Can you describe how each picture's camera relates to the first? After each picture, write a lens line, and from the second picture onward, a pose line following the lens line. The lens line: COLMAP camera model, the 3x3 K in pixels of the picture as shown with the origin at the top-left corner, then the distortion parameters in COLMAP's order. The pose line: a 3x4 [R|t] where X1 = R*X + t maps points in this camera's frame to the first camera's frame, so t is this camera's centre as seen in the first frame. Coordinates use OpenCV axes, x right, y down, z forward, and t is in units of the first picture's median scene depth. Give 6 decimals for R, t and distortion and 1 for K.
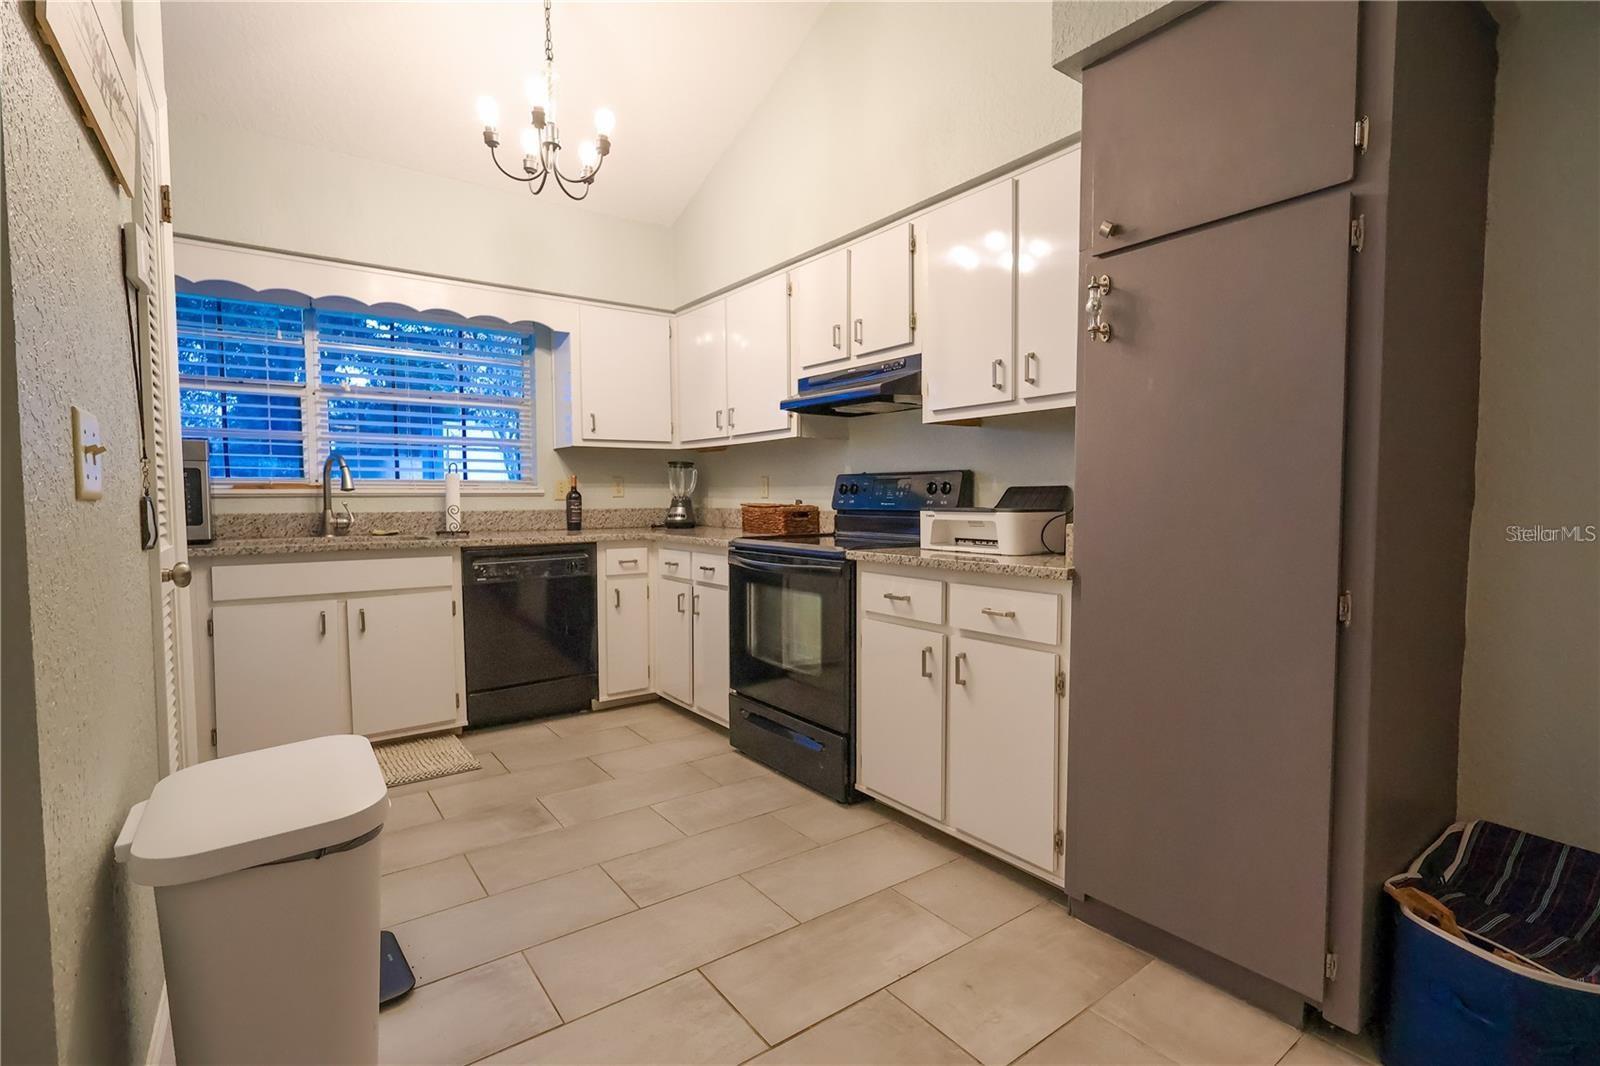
lens RADIAL K [[735.8, 0, 803.3], [0, 735.8, 529.7], [0, 0, 1]] dist [-0.005274, 0.002631]
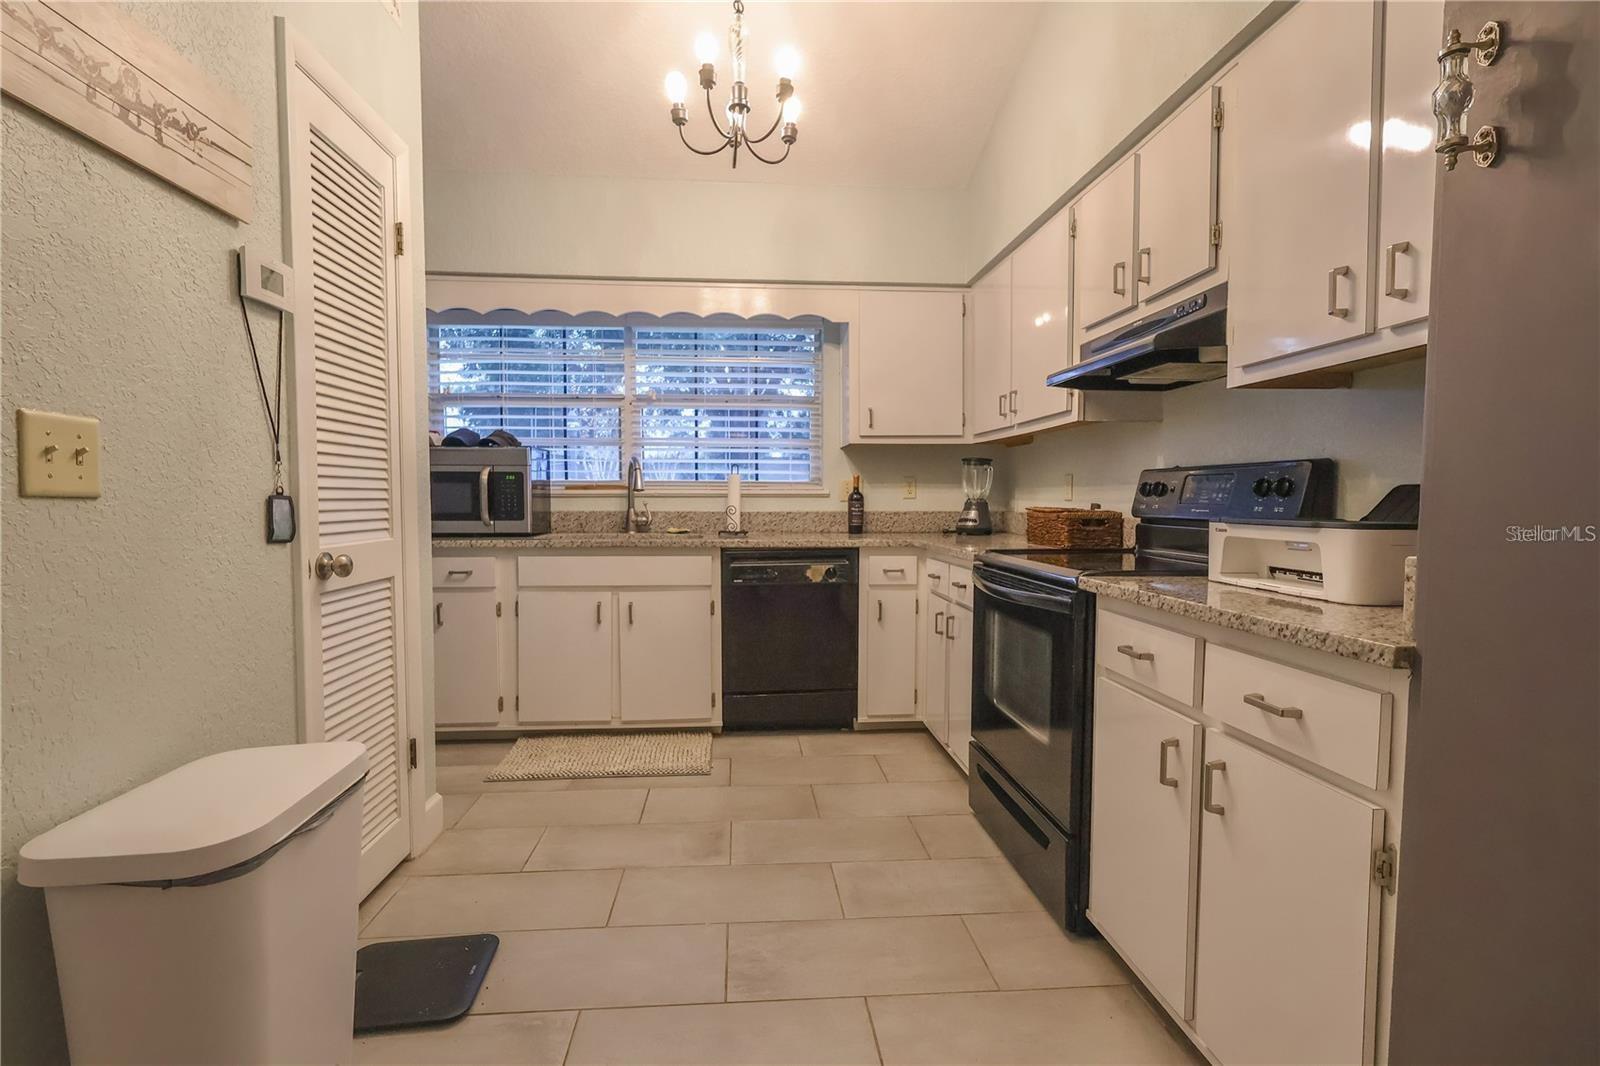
lens RADIAL K [[735.8, 0, 807.7], [0, 735.8, 531.6], [0, 0, 1]] dist [-0.005274, 0.002631]
pose [[0.849911, 0.029119, -0.526121, 0.173176], [-0.028883, 0.999545, 0.008663, -0.010838], [0.526134, 0.007833, 0.850366, 0.224049]]
